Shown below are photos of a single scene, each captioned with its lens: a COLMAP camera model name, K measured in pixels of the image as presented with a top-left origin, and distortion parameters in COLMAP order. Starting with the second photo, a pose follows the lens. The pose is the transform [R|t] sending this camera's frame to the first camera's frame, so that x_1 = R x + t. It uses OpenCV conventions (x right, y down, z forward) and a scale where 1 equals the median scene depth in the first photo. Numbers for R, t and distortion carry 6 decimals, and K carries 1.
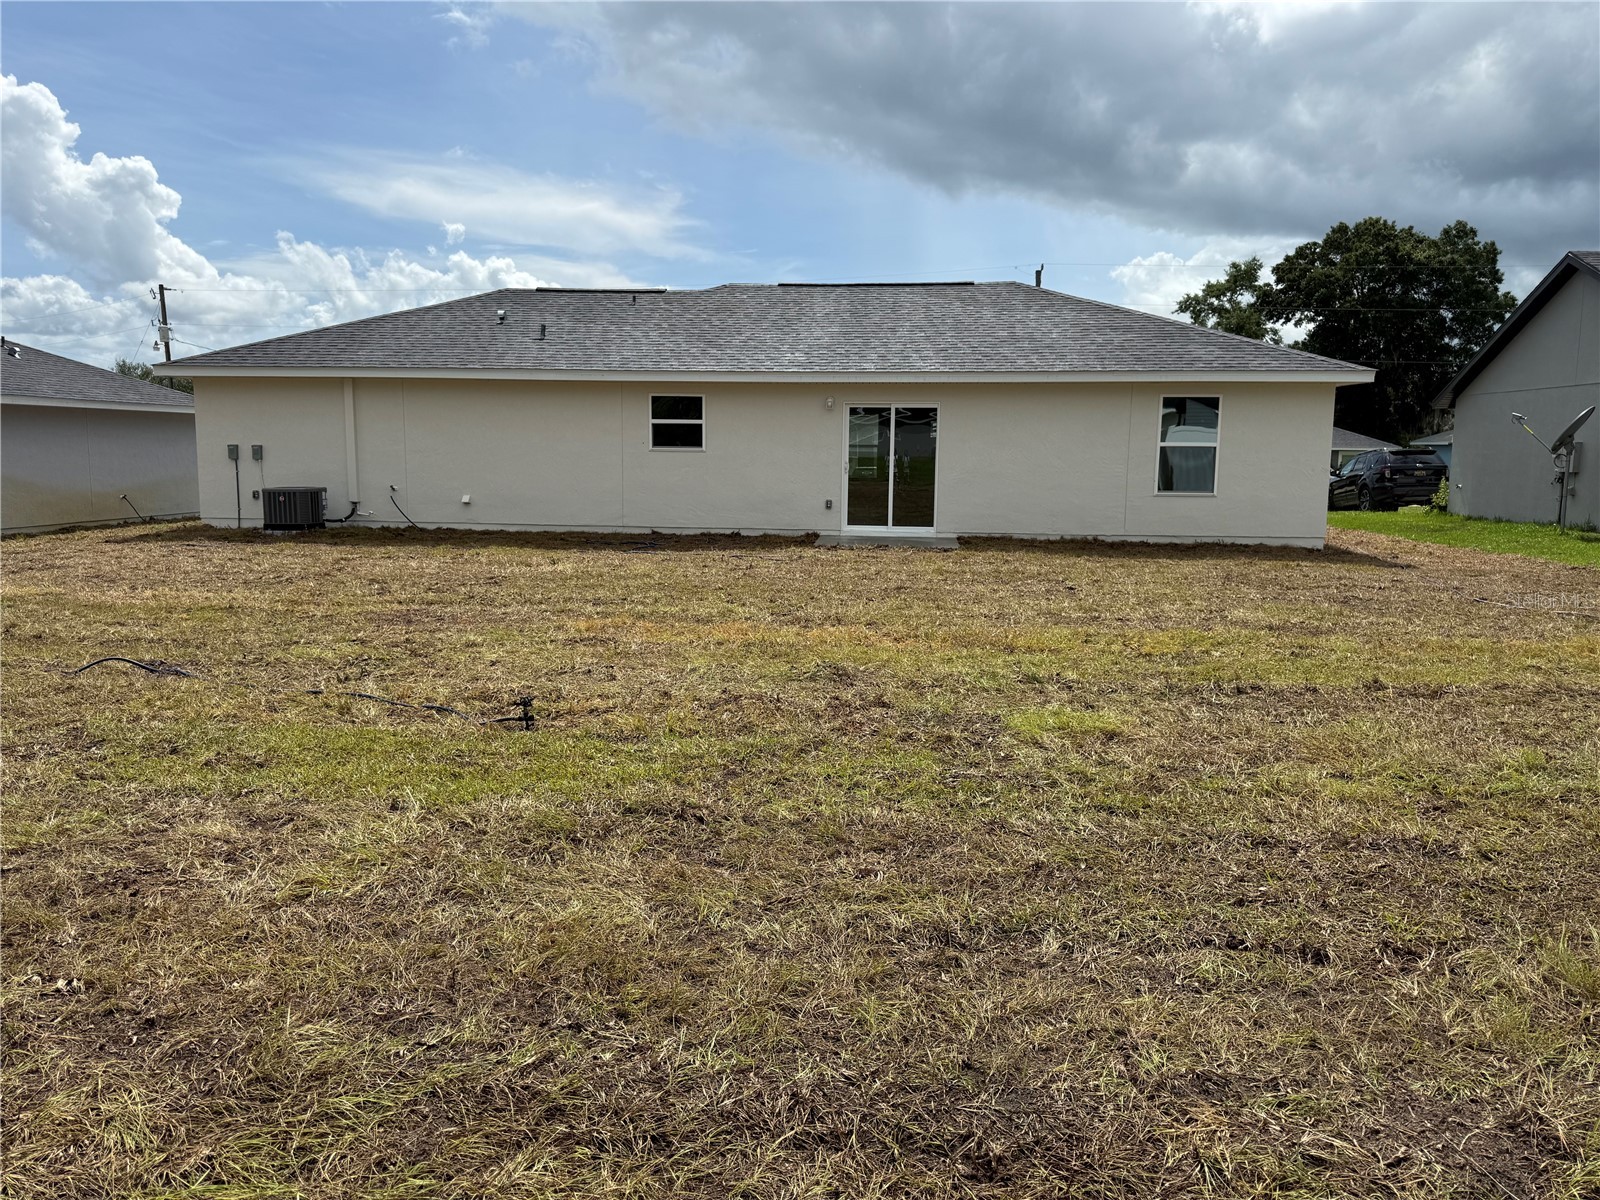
lens RADIAL K [[1114.1, 0, 800.0], [0, 1114.1, 600.0], [0, 0, 1]] dist [0.084778, -0.101142]
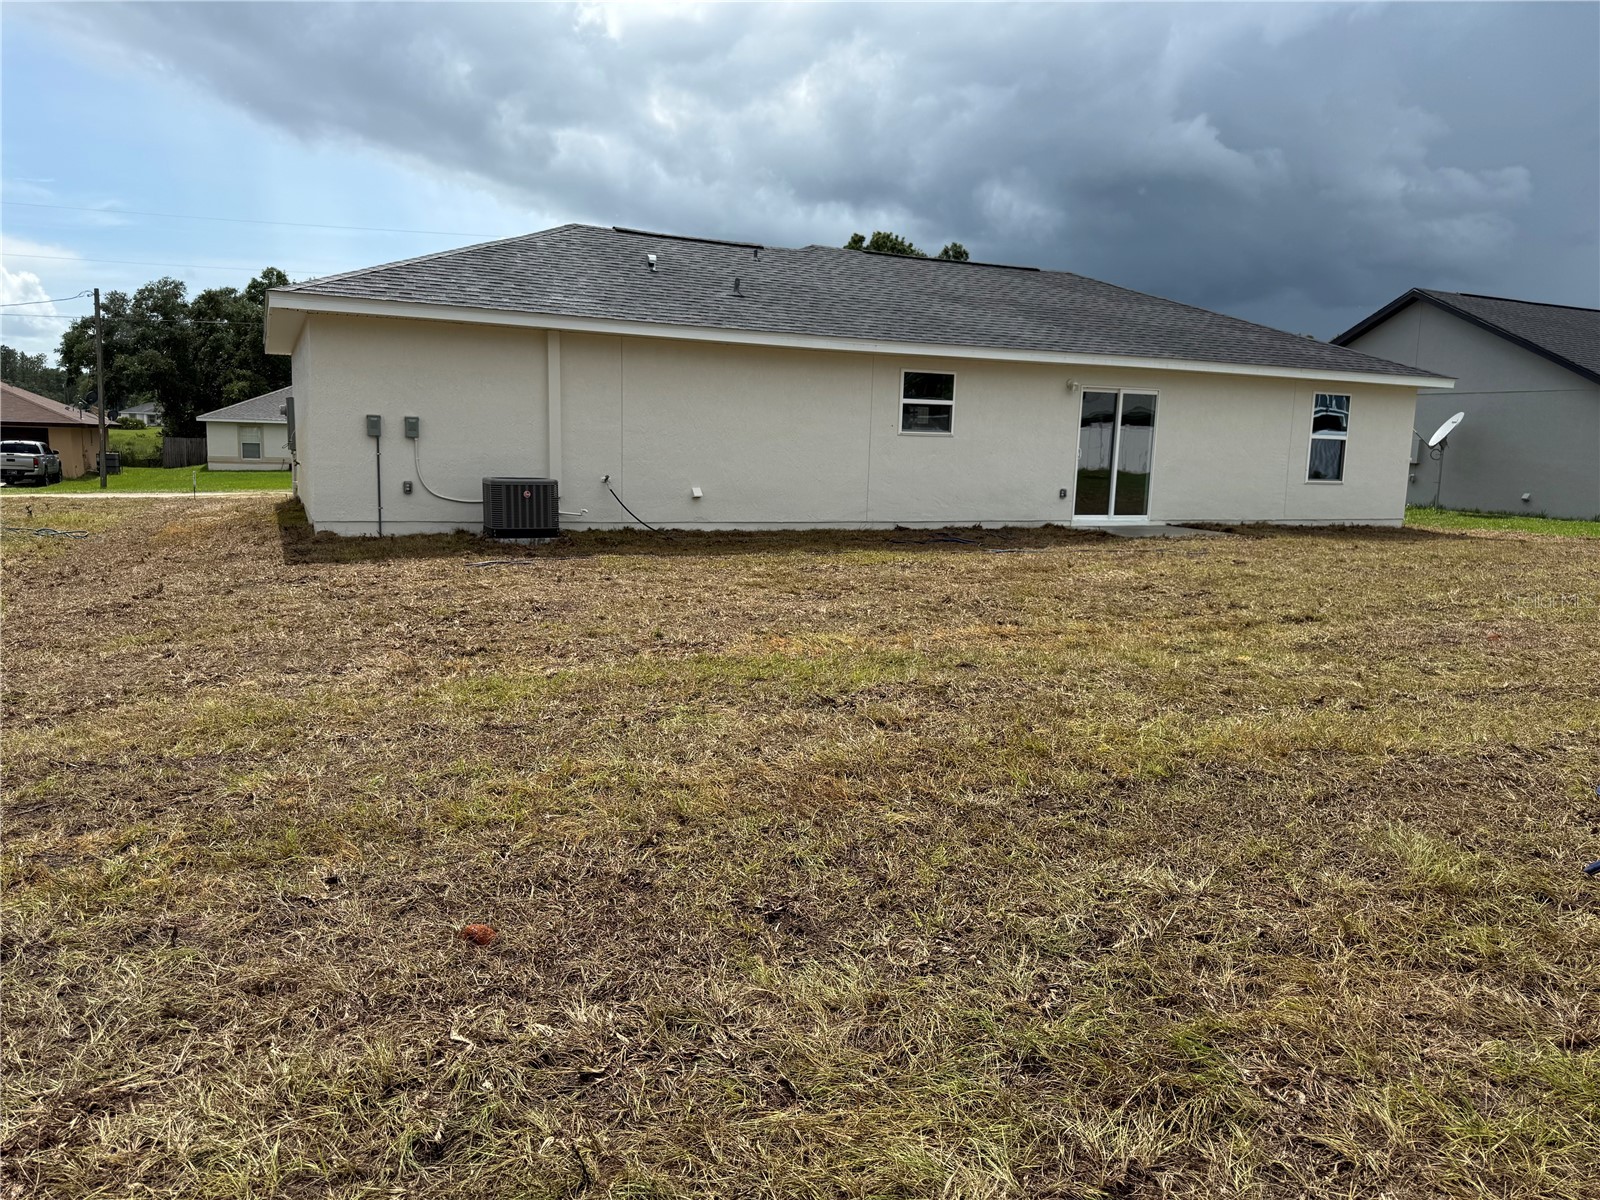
lens RADIAL K [[1114.1, 0, 800.0], [0, 1114.1, 600.0], [0, 0, 1]] dist [0.084778, -0.101142]
pose [[0.868969, -0.055130, 0.491786, -0.639993], [0.046268, 0.998473, 0.030177, -0.034349], [-0.492698, -0.003469, 0.870193, 0.278606]]
